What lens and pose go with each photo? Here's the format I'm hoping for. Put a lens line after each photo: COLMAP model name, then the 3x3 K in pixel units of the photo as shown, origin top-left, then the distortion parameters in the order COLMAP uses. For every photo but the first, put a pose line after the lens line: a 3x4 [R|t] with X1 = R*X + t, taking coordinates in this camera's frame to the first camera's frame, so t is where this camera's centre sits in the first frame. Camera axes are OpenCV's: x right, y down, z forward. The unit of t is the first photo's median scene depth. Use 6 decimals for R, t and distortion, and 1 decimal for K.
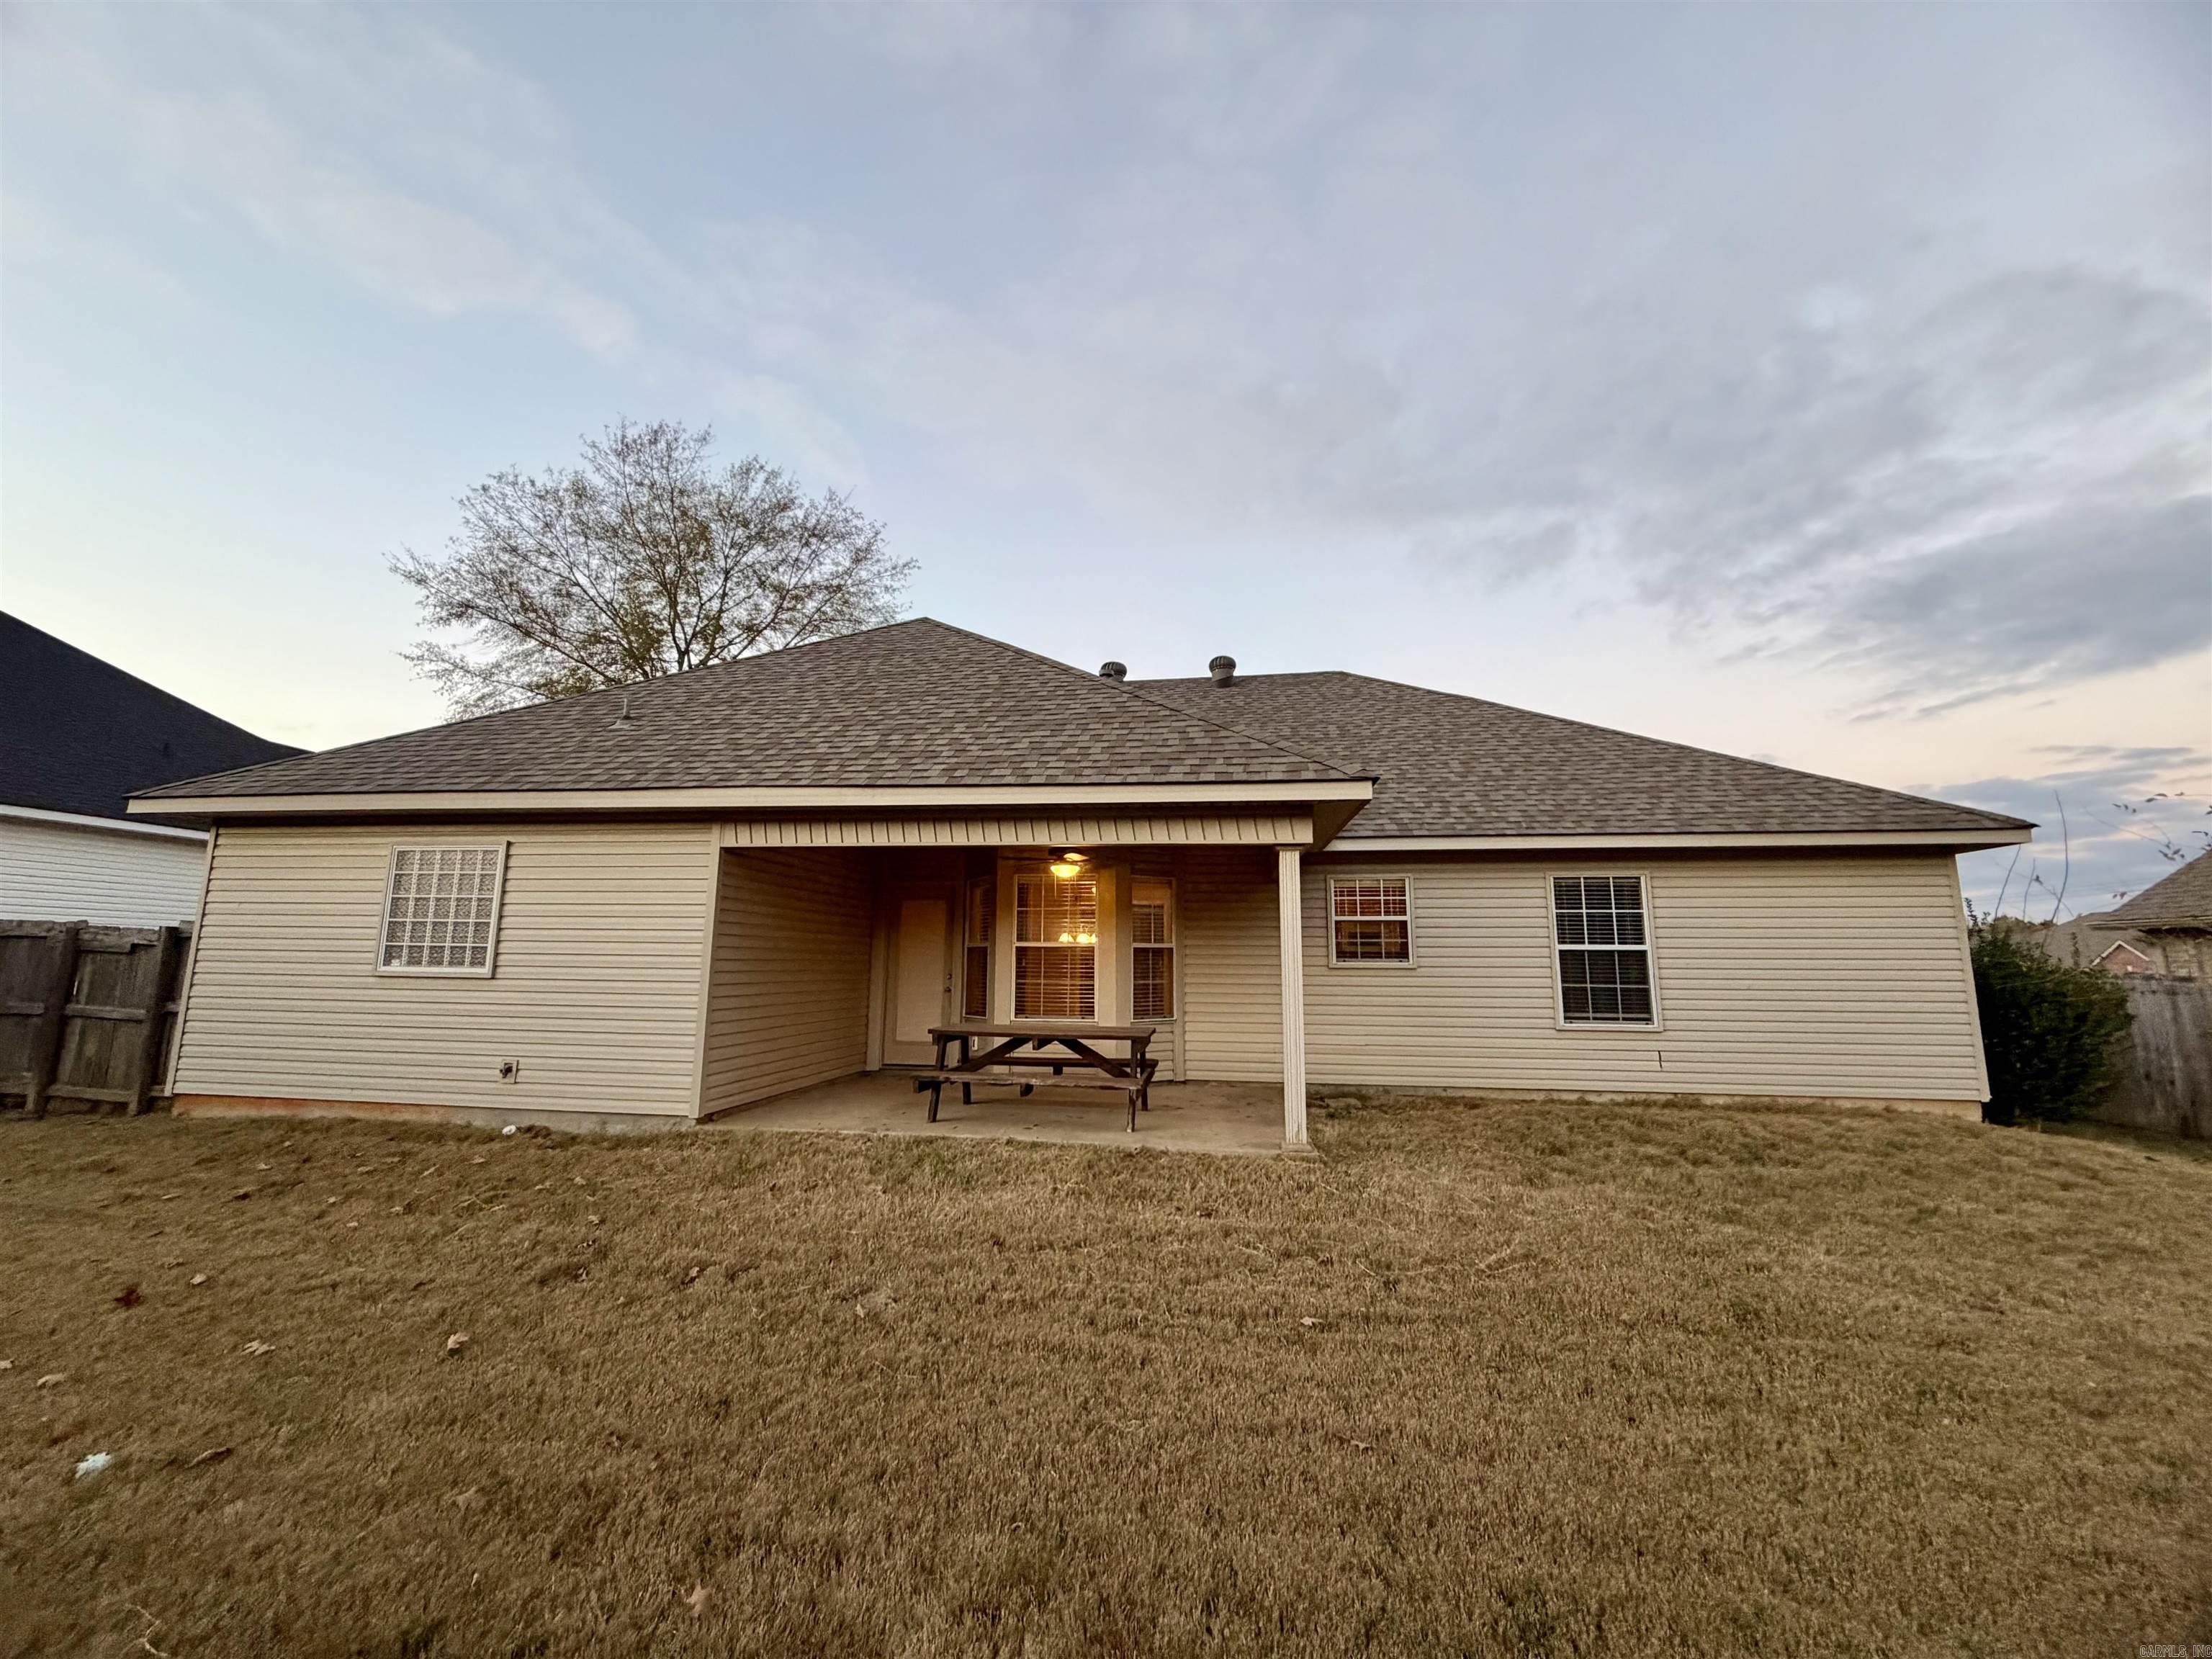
lens RADIAL K [[886.5, 0, 1113.3], [0, 886.5, 827.1], [0, 0, 1]] dist [-0.002021, 0.001663]
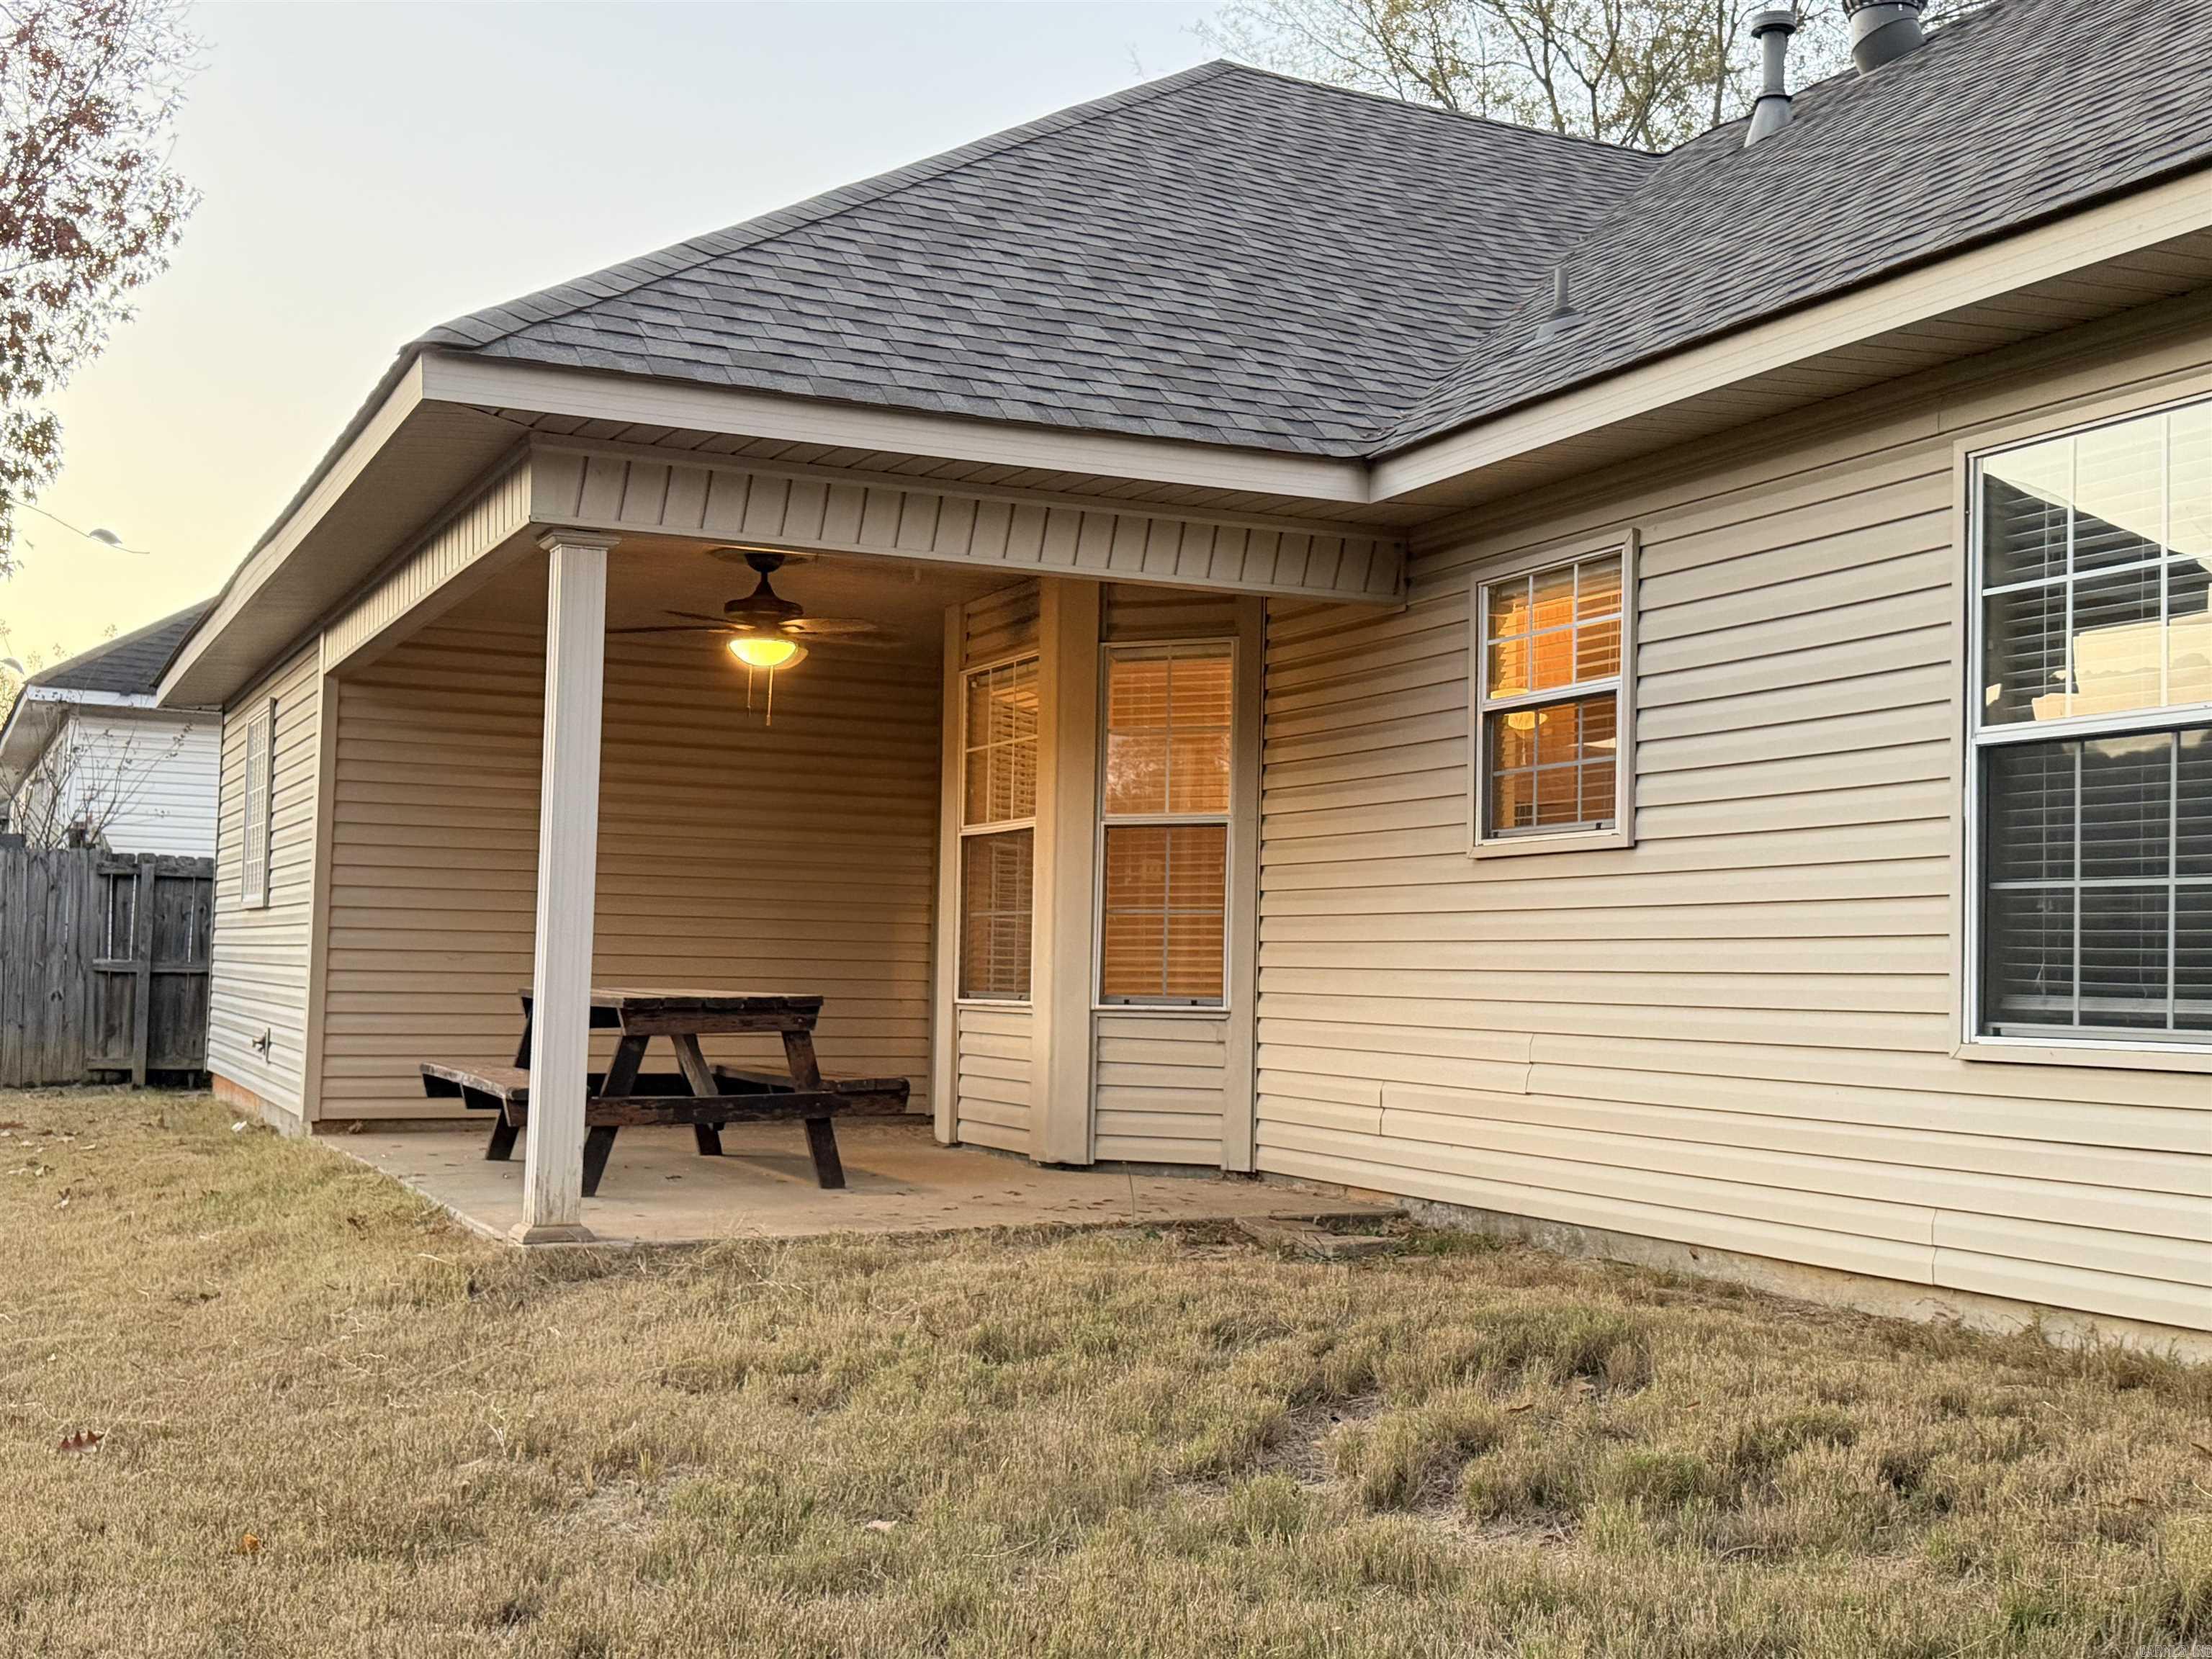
lens RADIAL K [[2433.3, 0, 1098.4], [0, 2433.3, 838.3], [0, 0, 1]] dist [0.071748, 0.000000]
pose [[0.552015, -0.045362, -0.832600, 0.965777], [0.109758, 0.993784, 0.018625, 0.127402], [0.826579, -0.101666, 0.553562, 0.417791]]
